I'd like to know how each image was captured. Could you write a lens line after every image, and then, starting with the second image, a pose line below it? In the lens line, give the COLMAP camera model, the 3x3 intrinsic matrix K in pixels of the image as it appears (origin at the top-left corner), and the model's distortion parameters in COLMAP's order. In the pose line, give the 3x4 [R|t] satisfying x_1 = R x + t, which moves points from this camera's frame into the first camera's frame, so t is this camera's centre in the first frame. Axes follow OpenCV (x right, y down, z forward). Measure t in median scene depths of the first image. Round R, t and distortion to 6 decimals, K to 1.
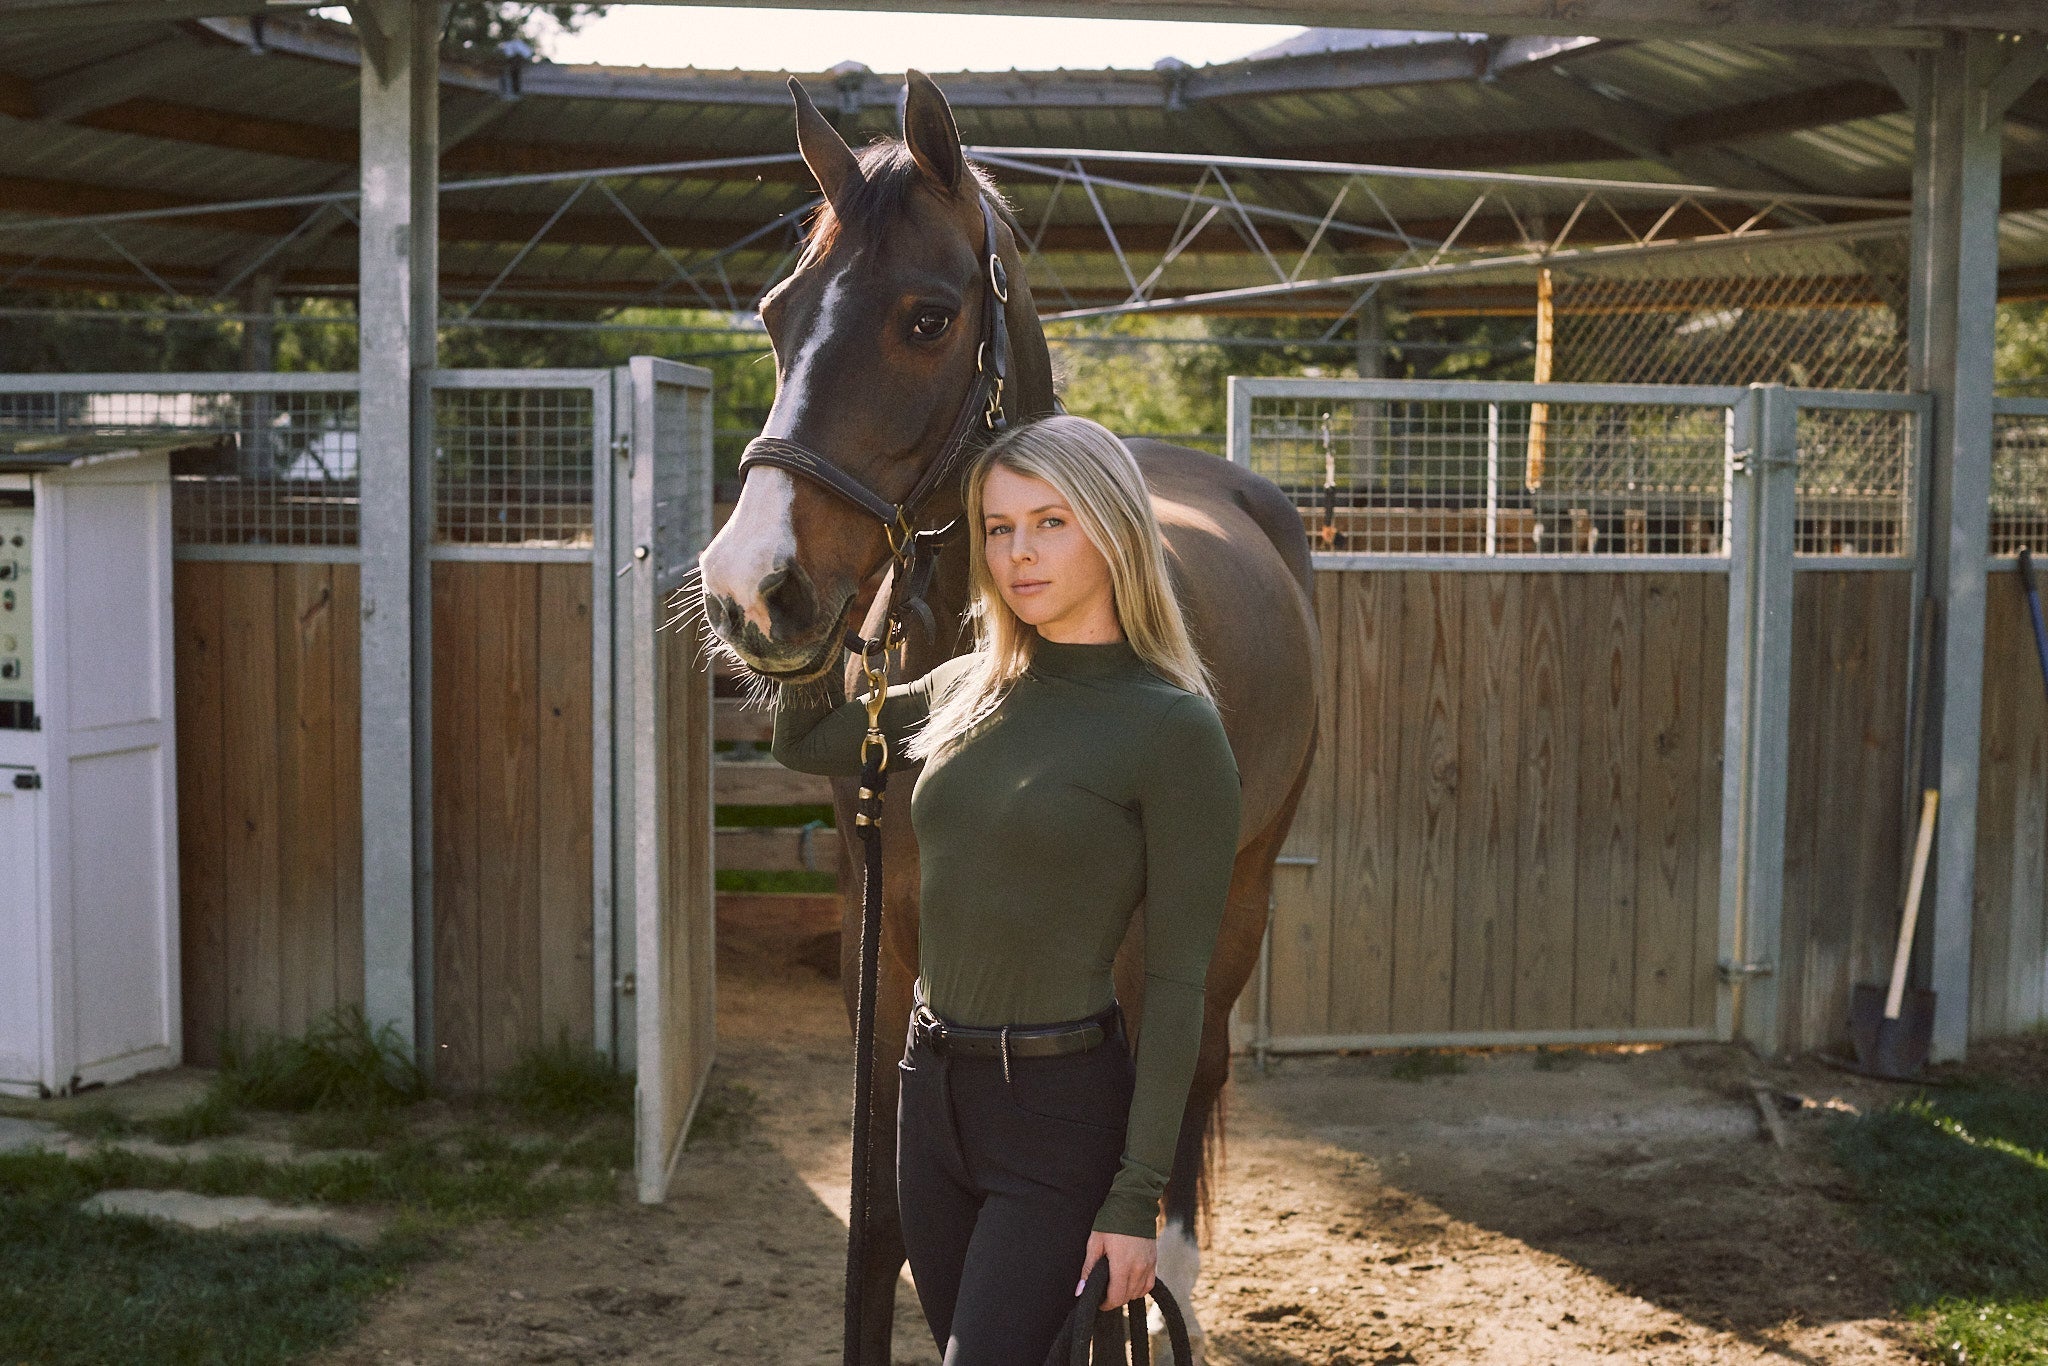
lens RADIAL K [[2951.2, 0, 1001.9], [0, 2951.2, 705.5], [0, 0, 1]] dist [-0.183128, 0.378858]
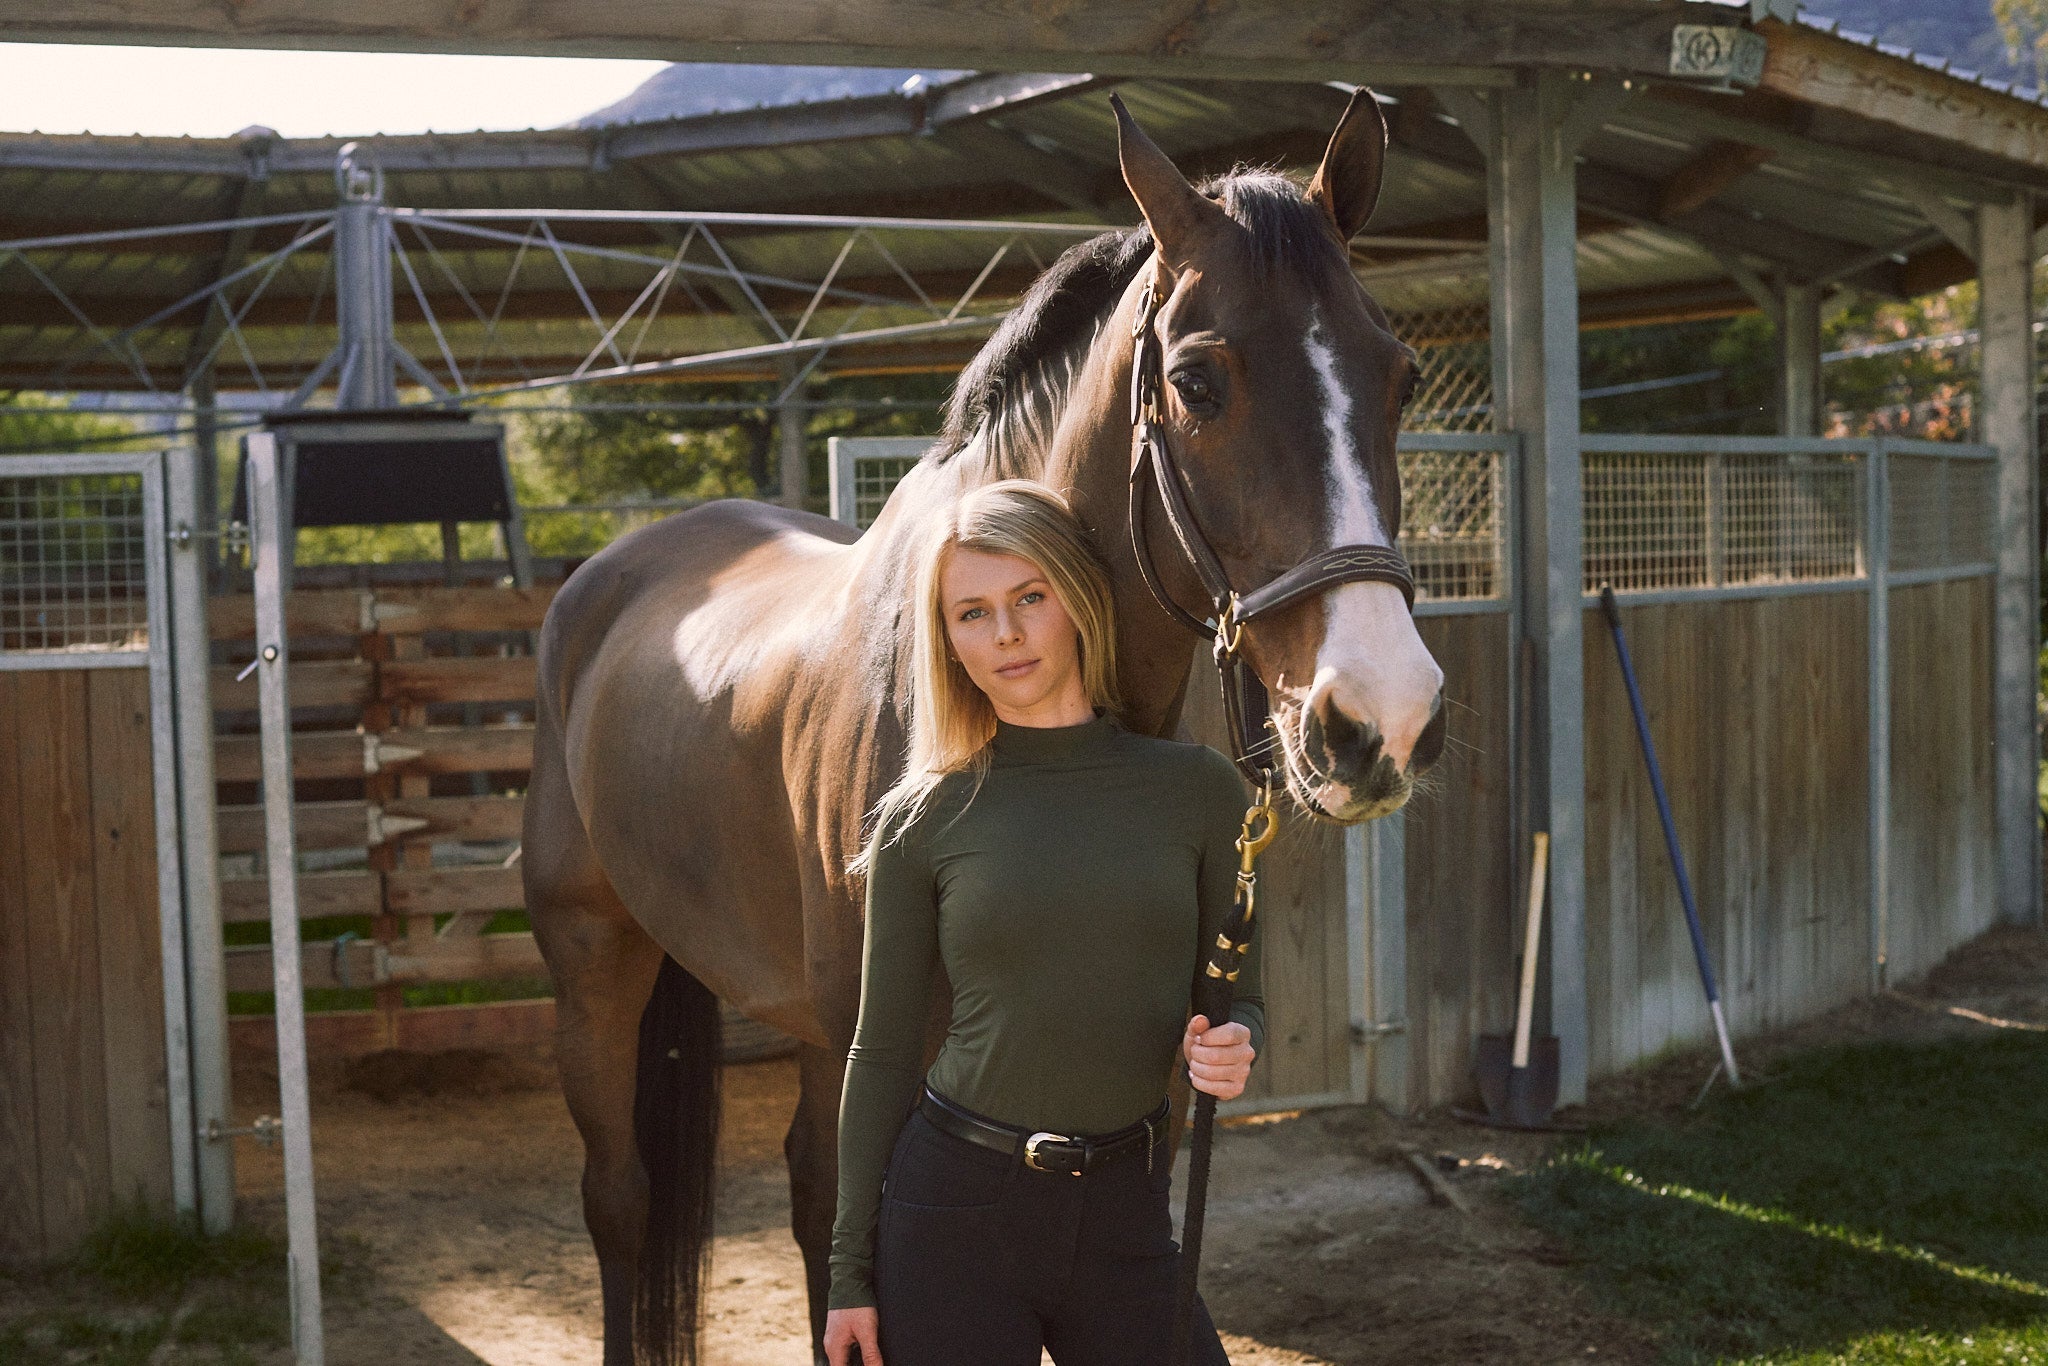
lens RADIAL K [[2951.2, 0, 1001.9], [0, 2951.2, 705.5], [0, 0, 1]] dist [-0.183128, 0.378858]
pose [[0.974163, -0.047956, 0.220696, -0.082390], [0.052883, 0.998465, -0.016471, -0.008074], [-0.219567, 0.027716, 0.975204, 0.072744]]
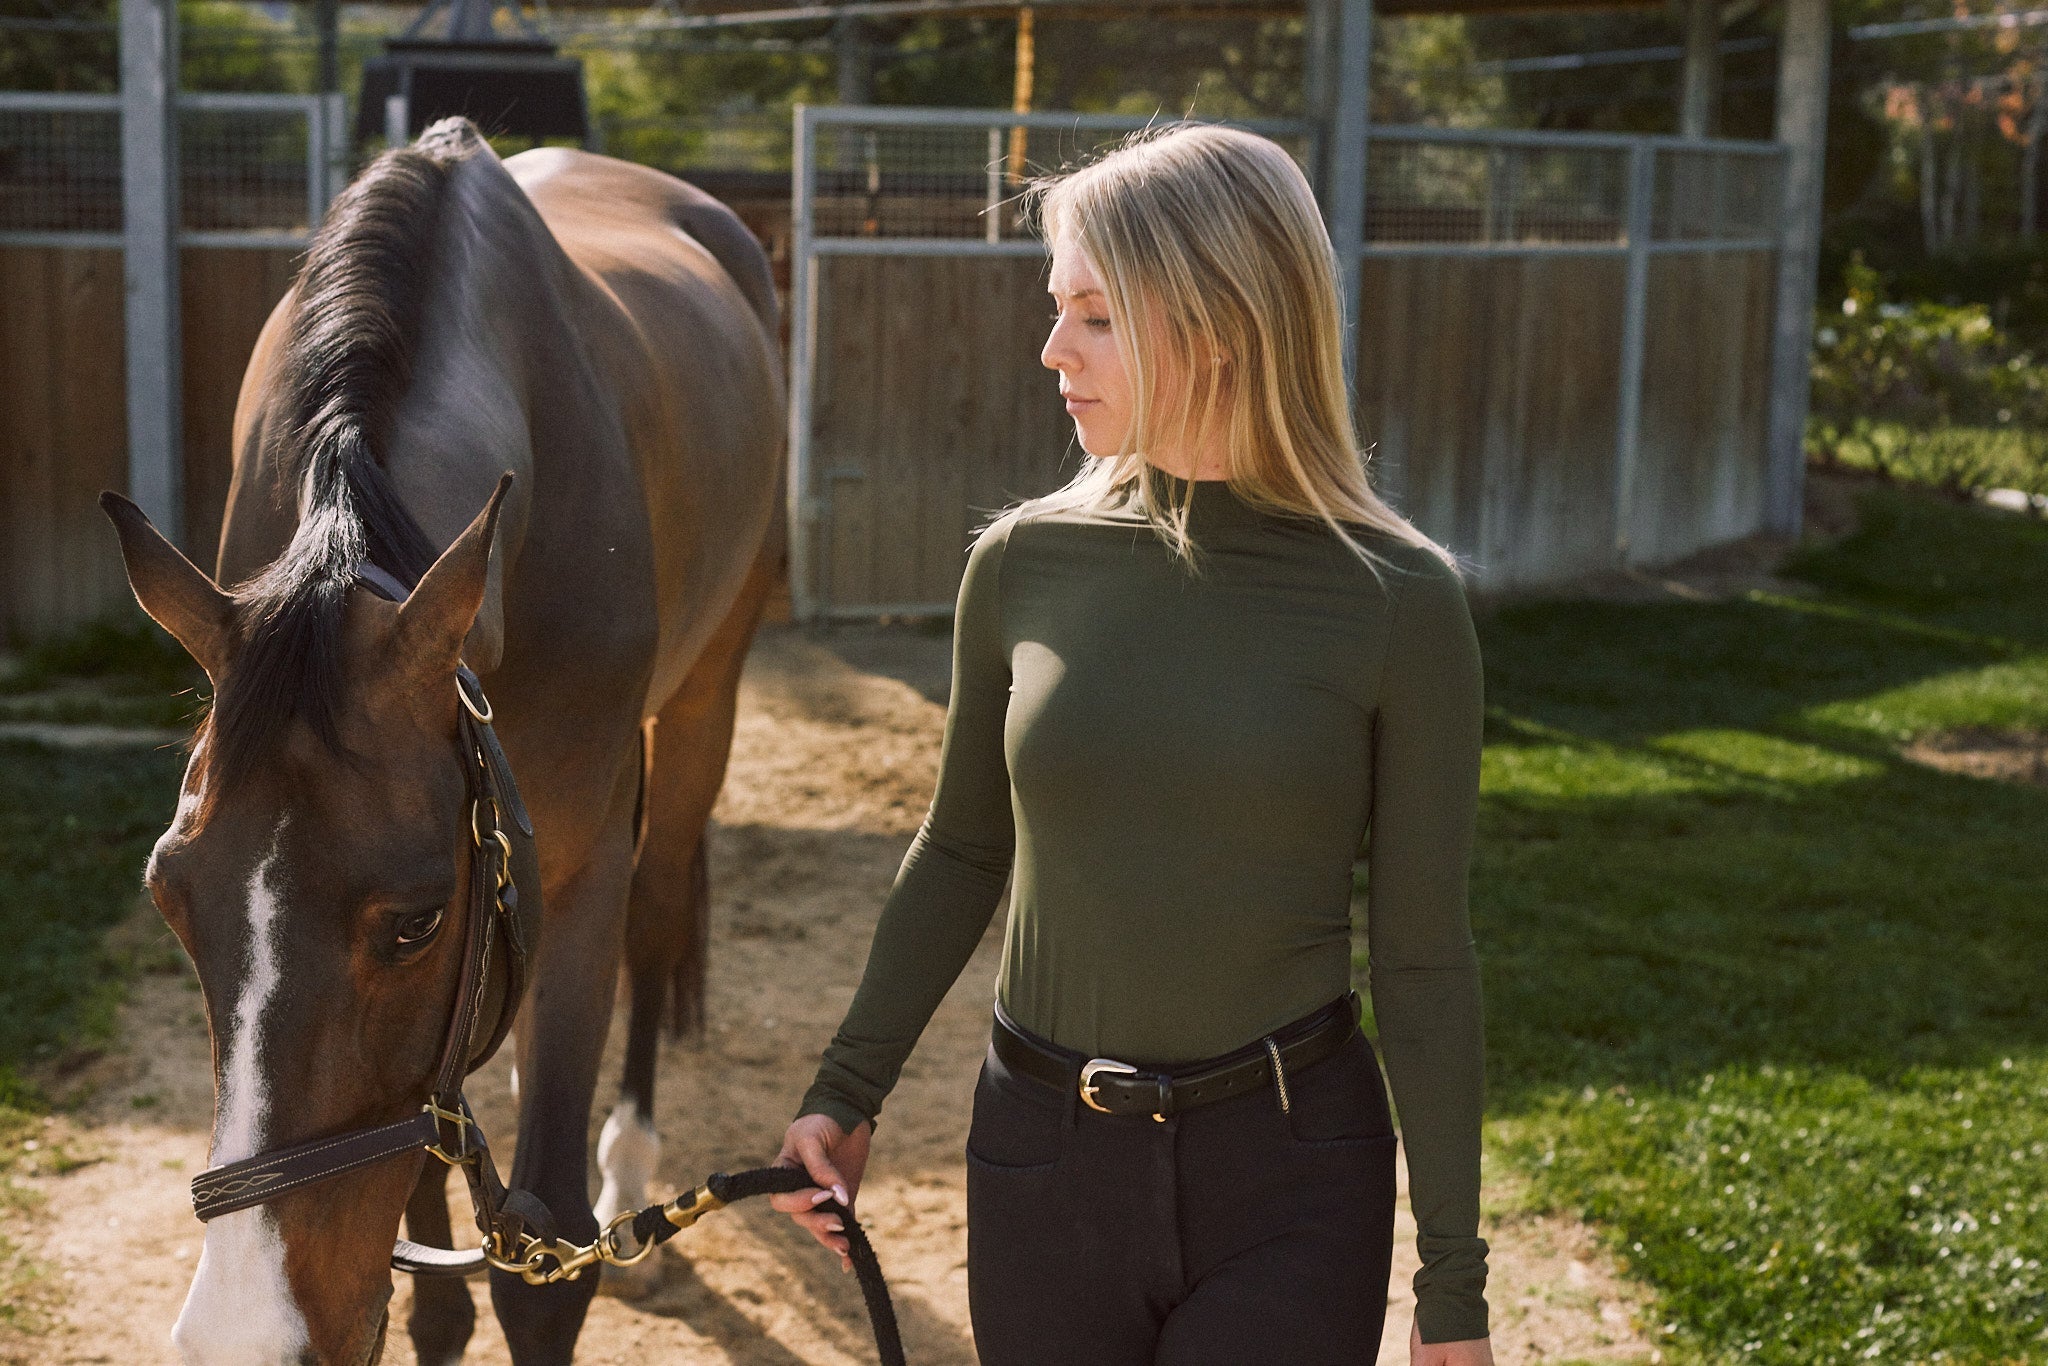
lens RADIAL K [[2951.2, 0, 1001.9], [0, 2951.2, 705.5], [0, 0, 1]] dist [-0.183128, 0.378858]
pose [[0.982256, -0.021950, 0.186256, -0.083648], [0.001158, 0.993818, 0.111015, 0.009443], [-0.187541, -0.108830, 0.976209, -0.328344]]
